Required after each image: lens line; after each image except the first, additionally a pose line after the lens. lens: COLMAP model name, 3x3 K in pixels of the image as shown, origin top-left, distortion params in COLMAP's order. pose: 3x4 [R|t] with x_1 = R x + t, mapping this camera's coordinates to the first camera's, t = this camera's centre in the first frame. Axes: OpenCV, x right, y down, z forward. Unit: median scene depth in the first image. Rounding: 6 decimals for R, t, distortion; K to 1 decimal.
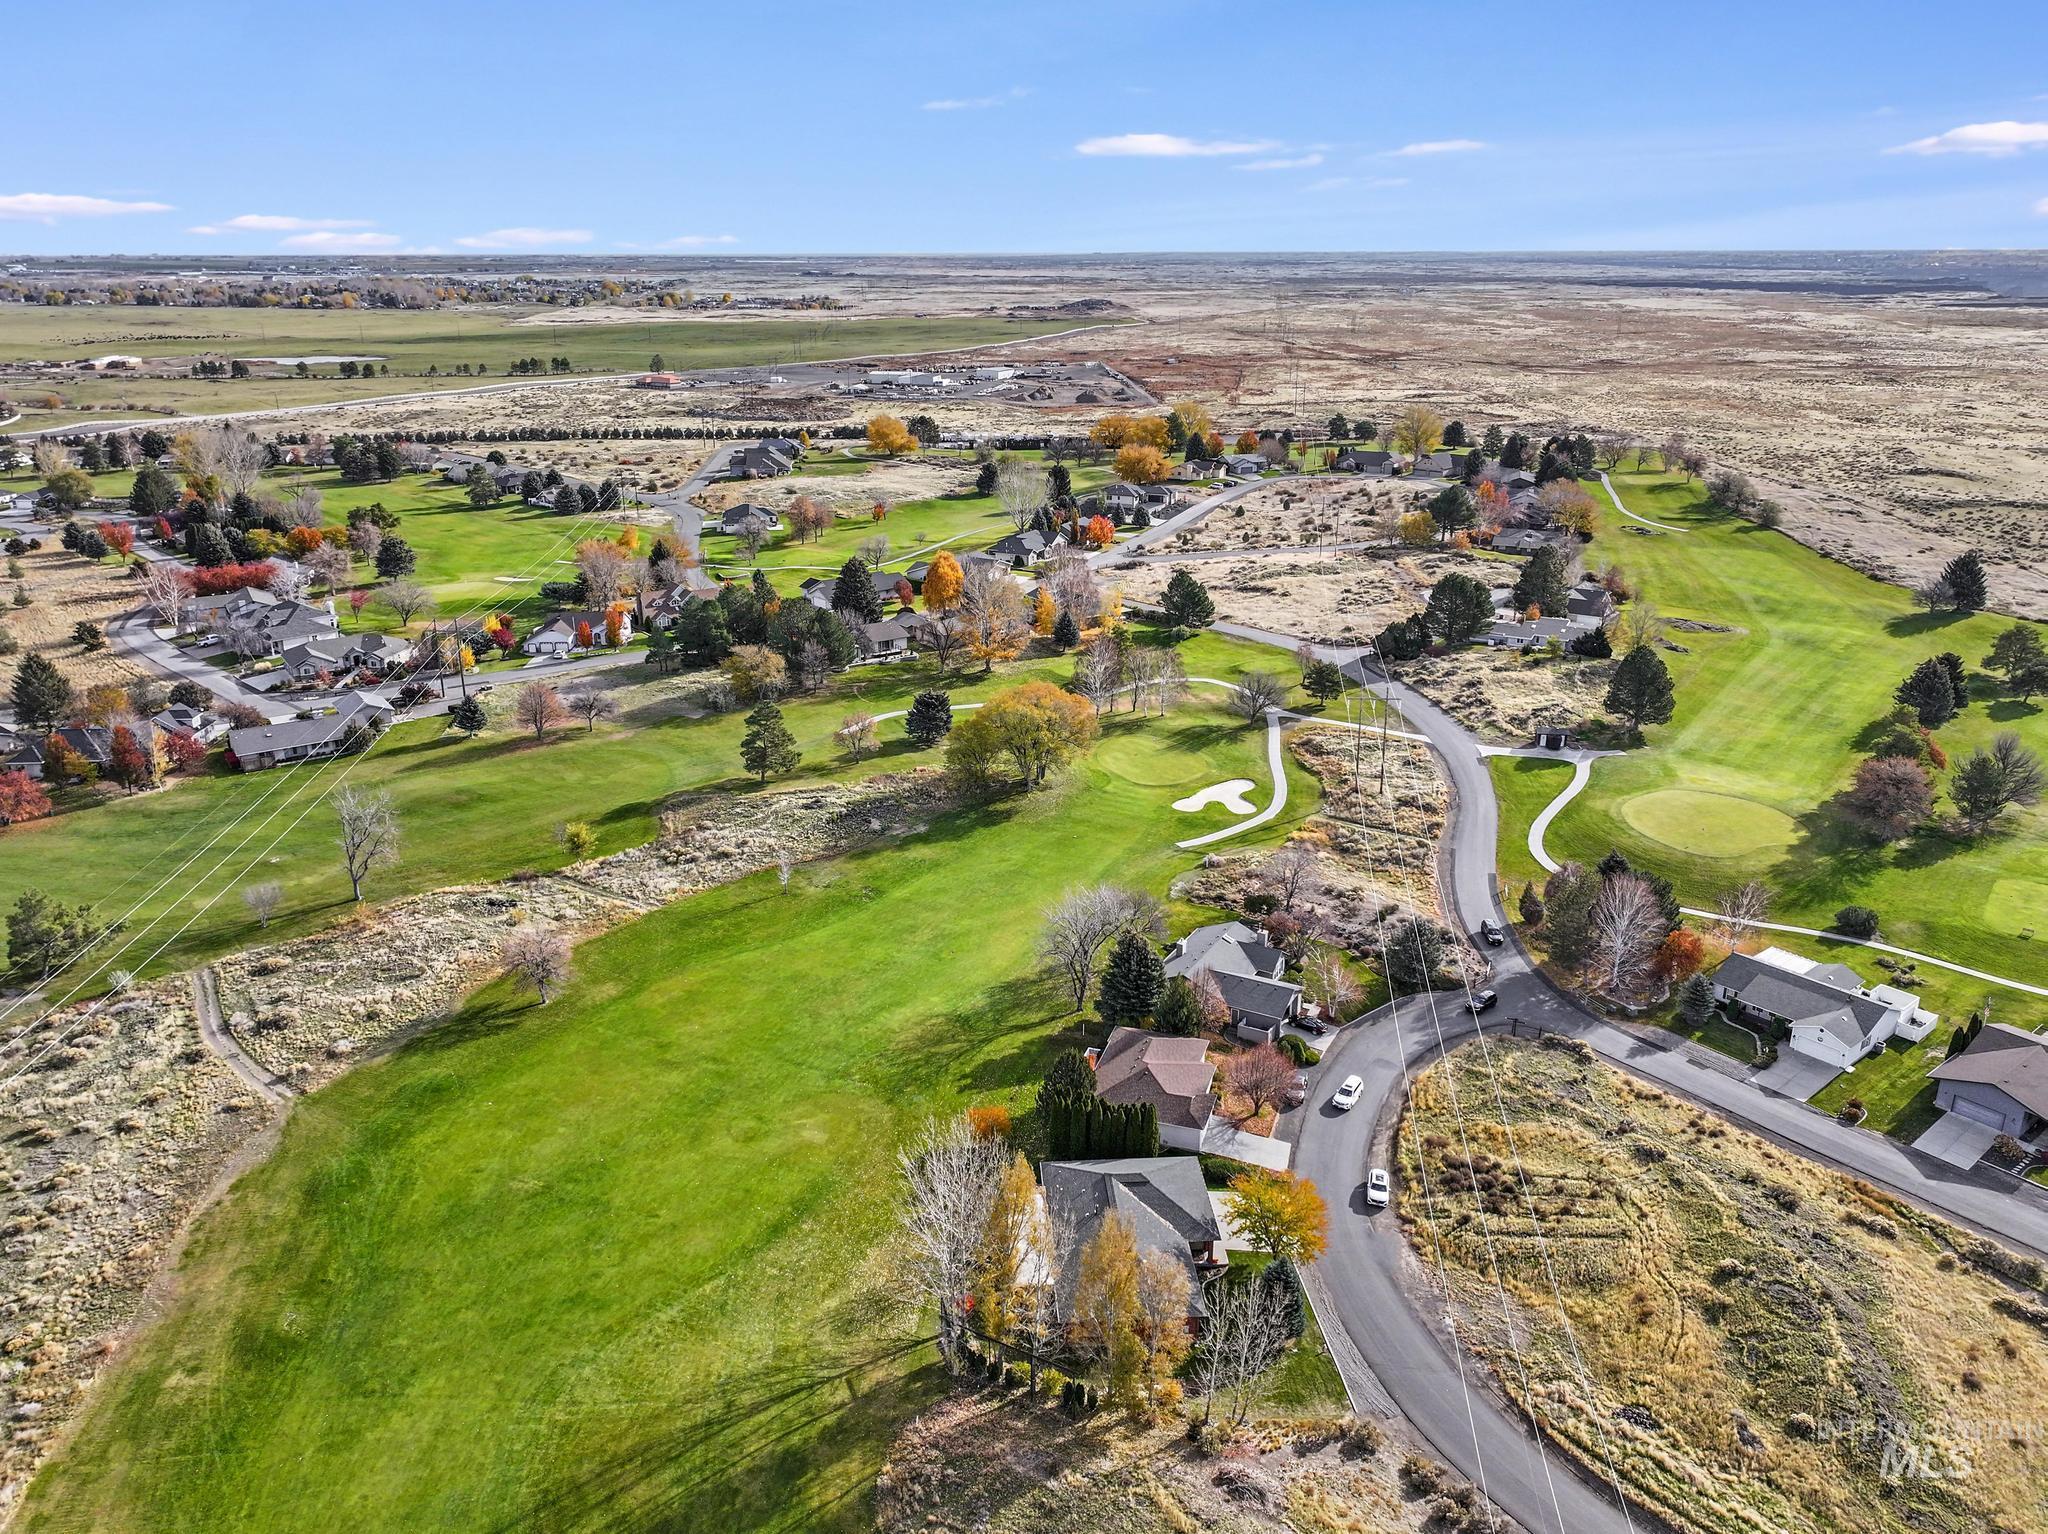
lens RADIAL K [[1458.2, 0, 1032.3], [0, 1458.2, 773.3], [0, 0, 1]] dist [0.003192, 0.008382]
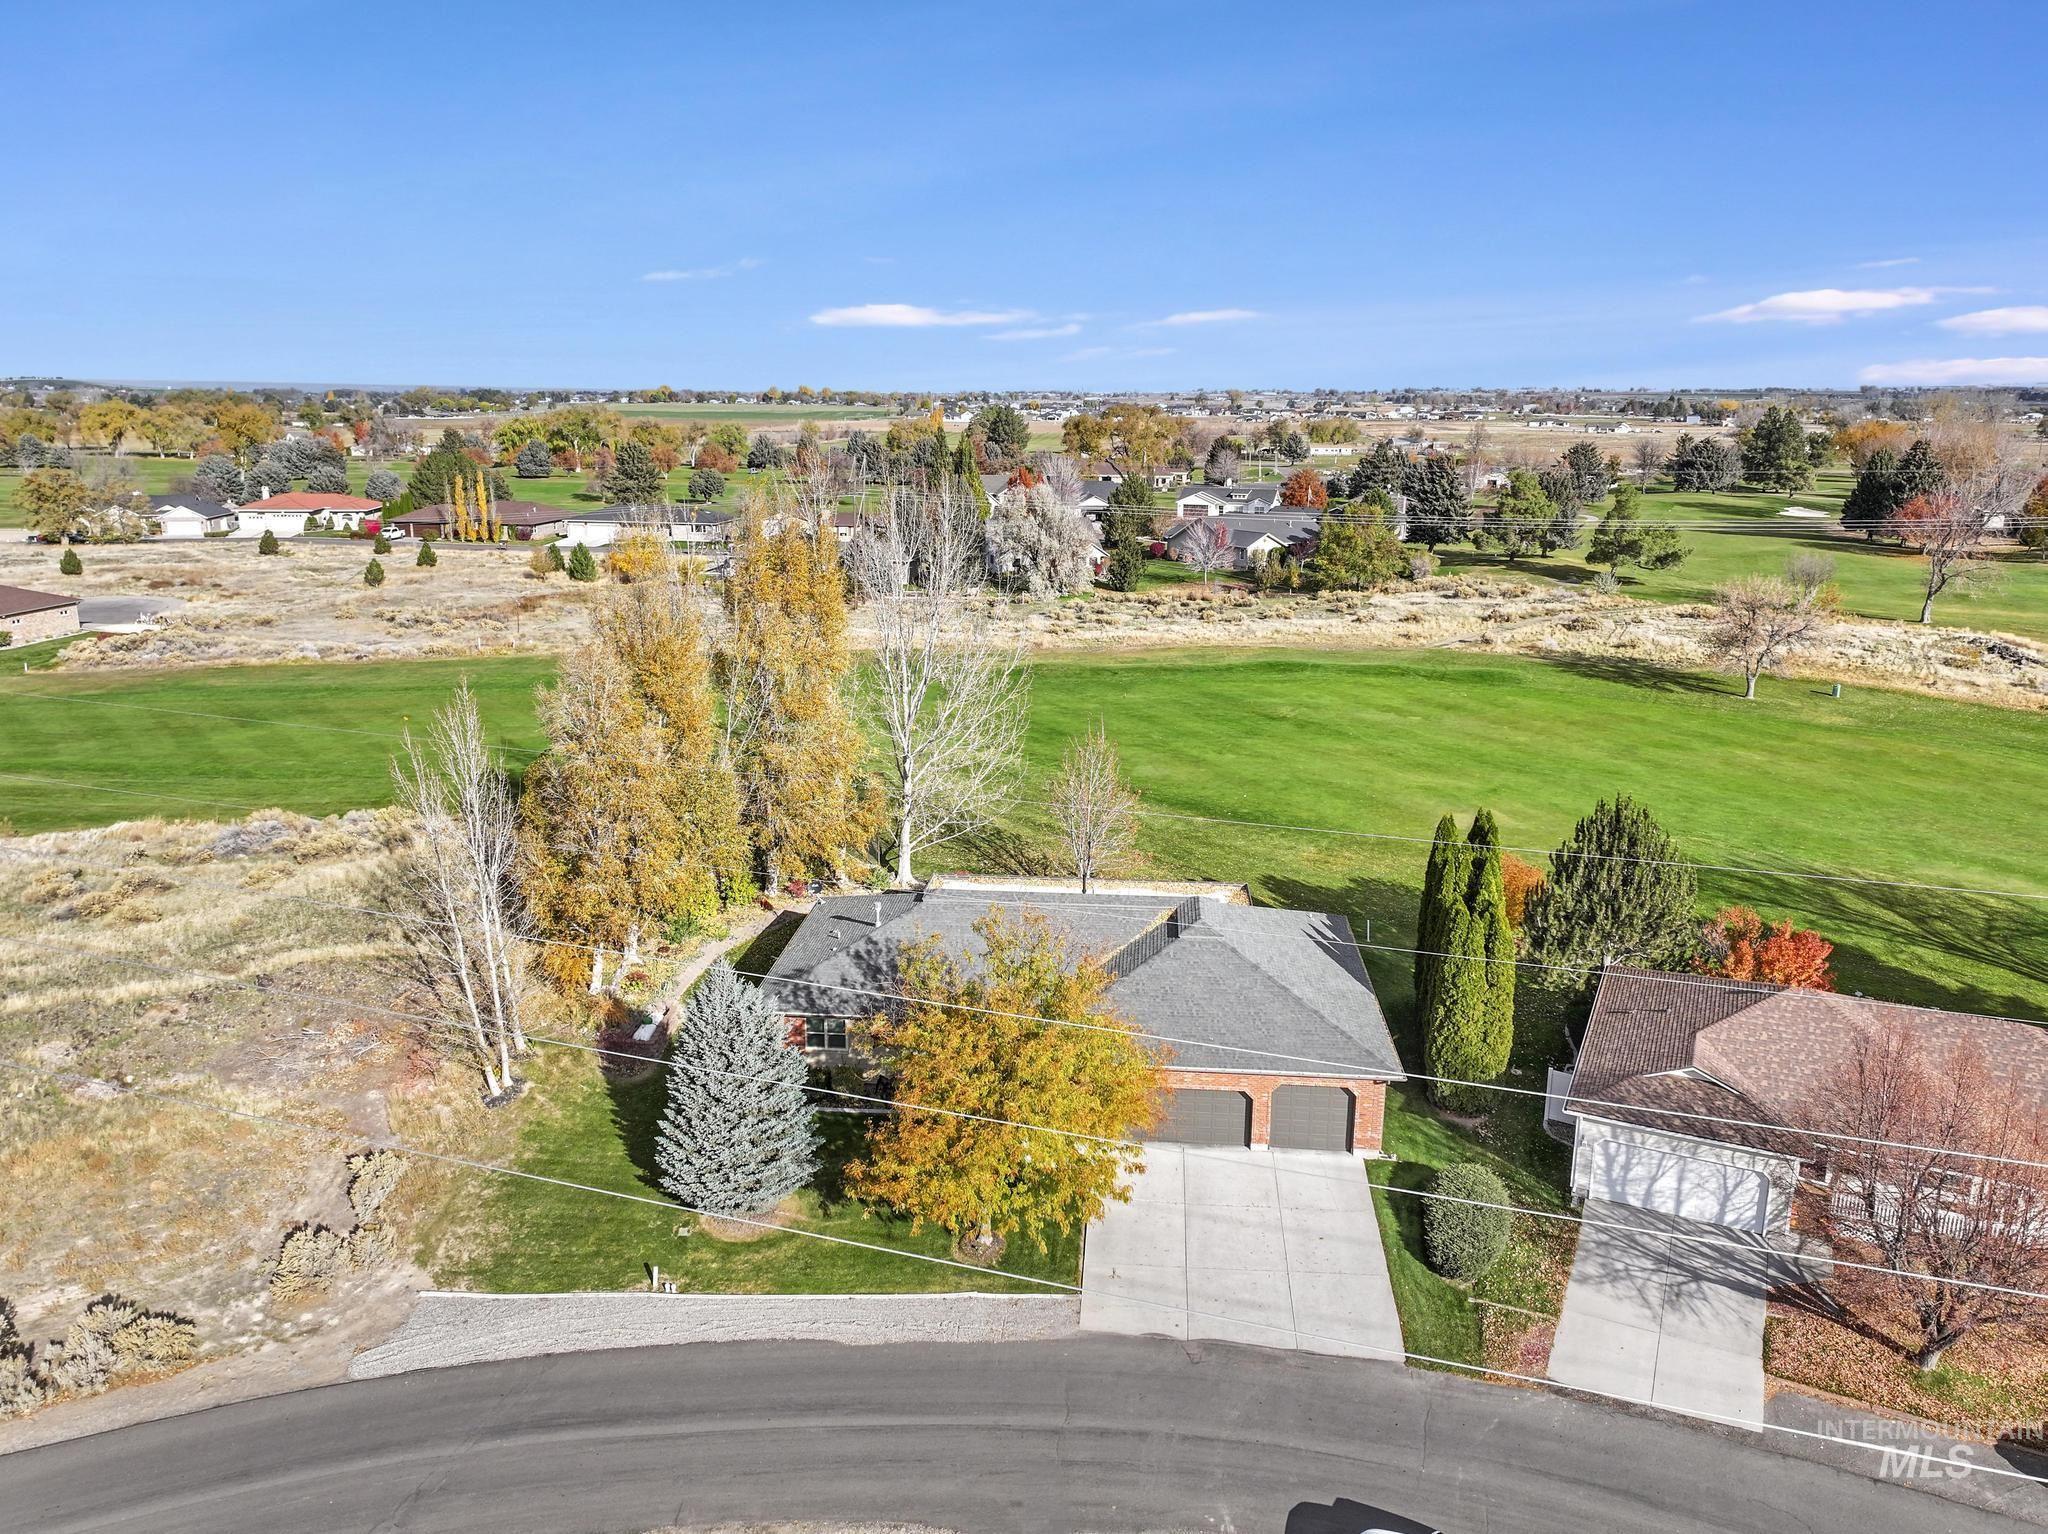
lens RADIAL K [[1458.2, 0, 1032.3], [0, 1458.2, 773.3], [0, 0, 1]] dist [0.003192, 0.008382]
pose [[-0.143300, 0.246760, -0.958423, 0.281779], [-0.336232, 0.898678, 0.281650, 0.089701], [0.930813, 0.362613, -0.045811, 0.603698]]
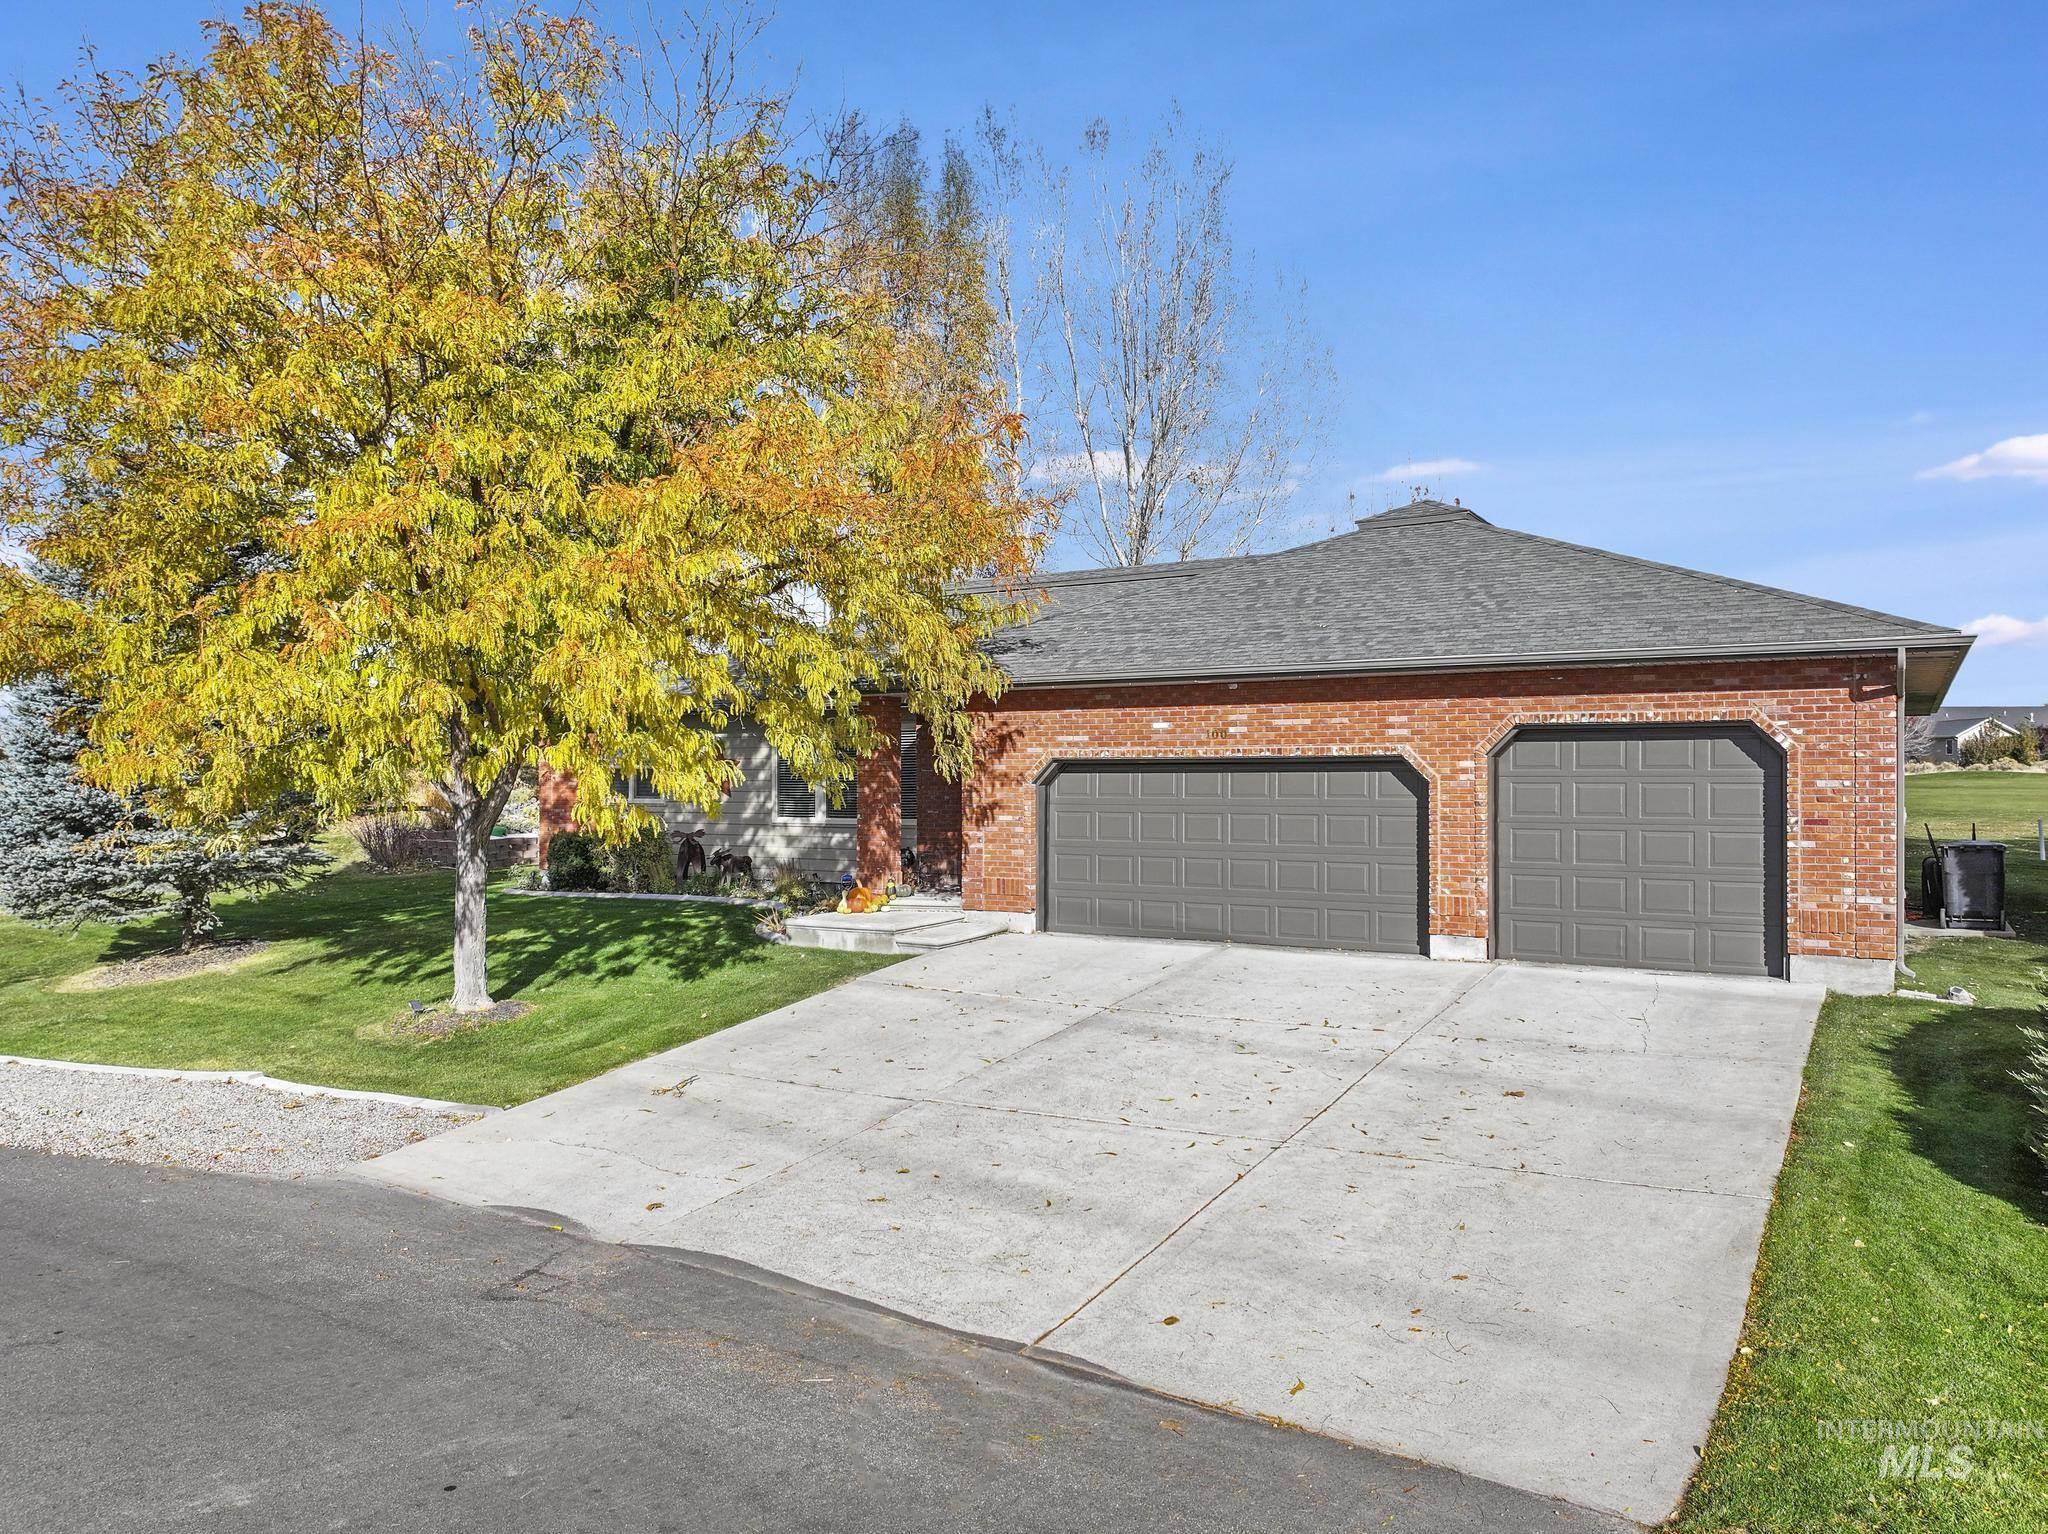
lens RADIAL K [[1458.2, 0, 1032.3], [0, 1458.2, 773.3], [0, 0, 1]] dist [0.003192, 0.008382]
pose [[-0.565739, 0.000238, -0.824584, 0.143515], [-0.275089, 0.942657, 0.189007, 0.178397], [0.777345, 0.333762, -0.533232, 0.666367]]
